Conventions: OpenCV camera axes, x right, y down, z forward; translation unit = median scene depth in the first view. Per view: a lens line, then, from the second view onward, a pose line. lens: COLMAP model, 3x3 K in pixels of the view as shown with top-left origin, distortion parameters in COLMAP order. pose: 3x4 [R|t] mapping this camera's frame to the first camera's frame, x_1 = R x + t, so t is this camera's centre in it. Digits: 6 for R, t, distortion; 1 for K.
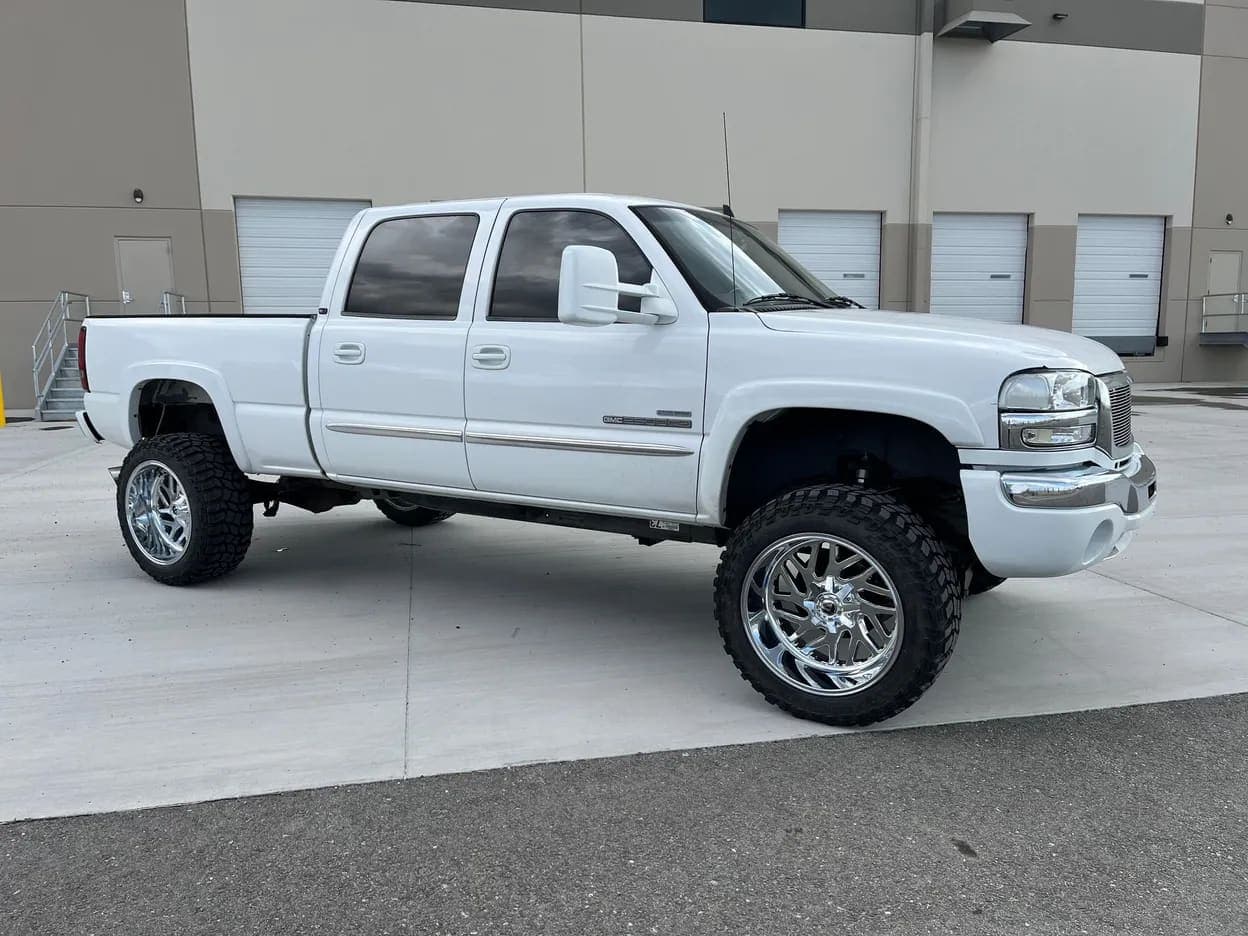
lens RADIAL K [[898.9, 0, 619.1], [0, 898.9, 490.4], [0, 0, 1]] dist [0.068768, -0.077306]
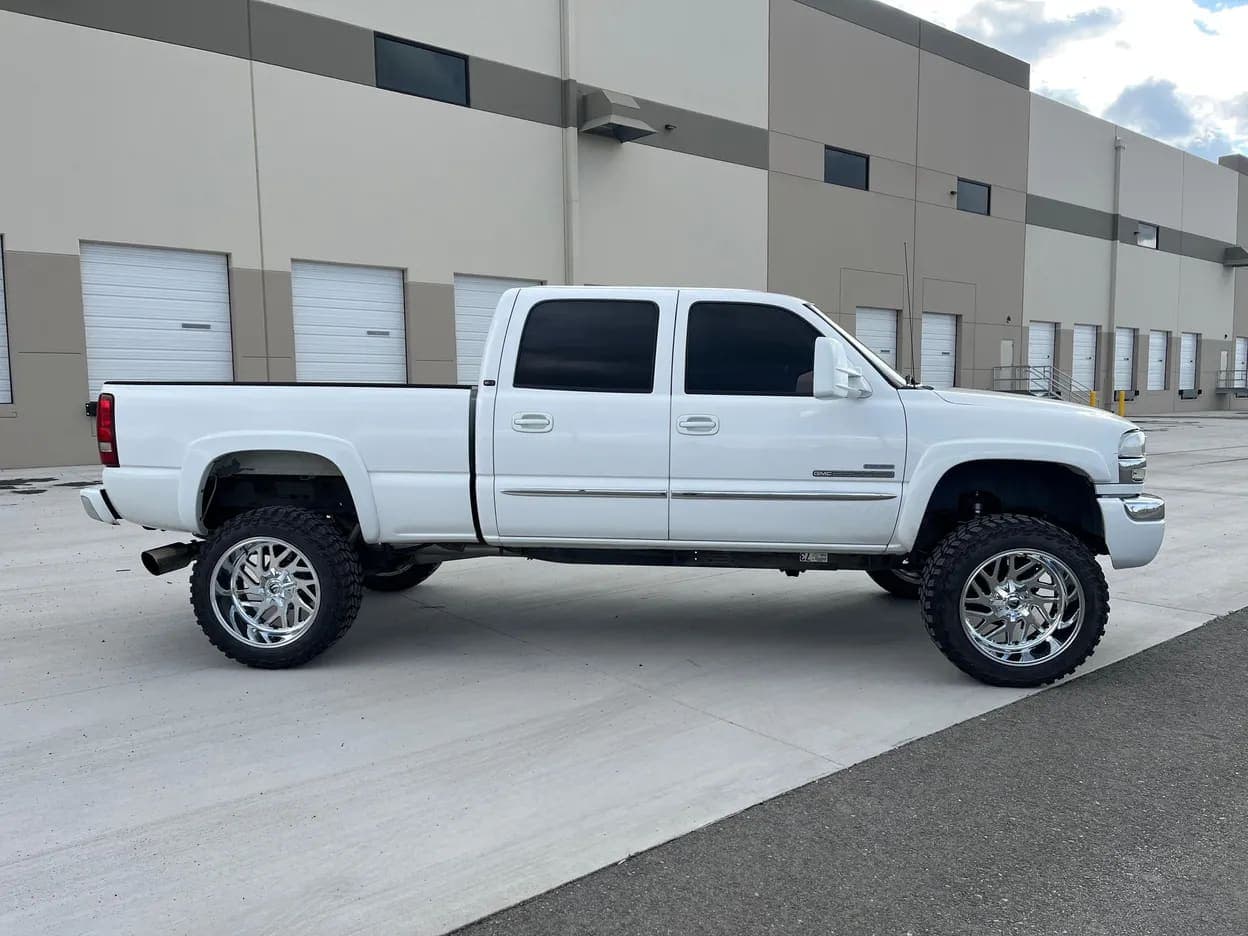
lens RADIAL K [[898.9, 0, 619.1], [0, 898.9, 490.4], [0, 0, 1]] dist [0.068768, -0.077306]
pose [[0.901037, -0.043245, 0.431581, -0.731391], [0.068763, 0.996676, -0.043692, -0.018316], [-0.428257, 0.069045, 0.901016, -0.004050]]
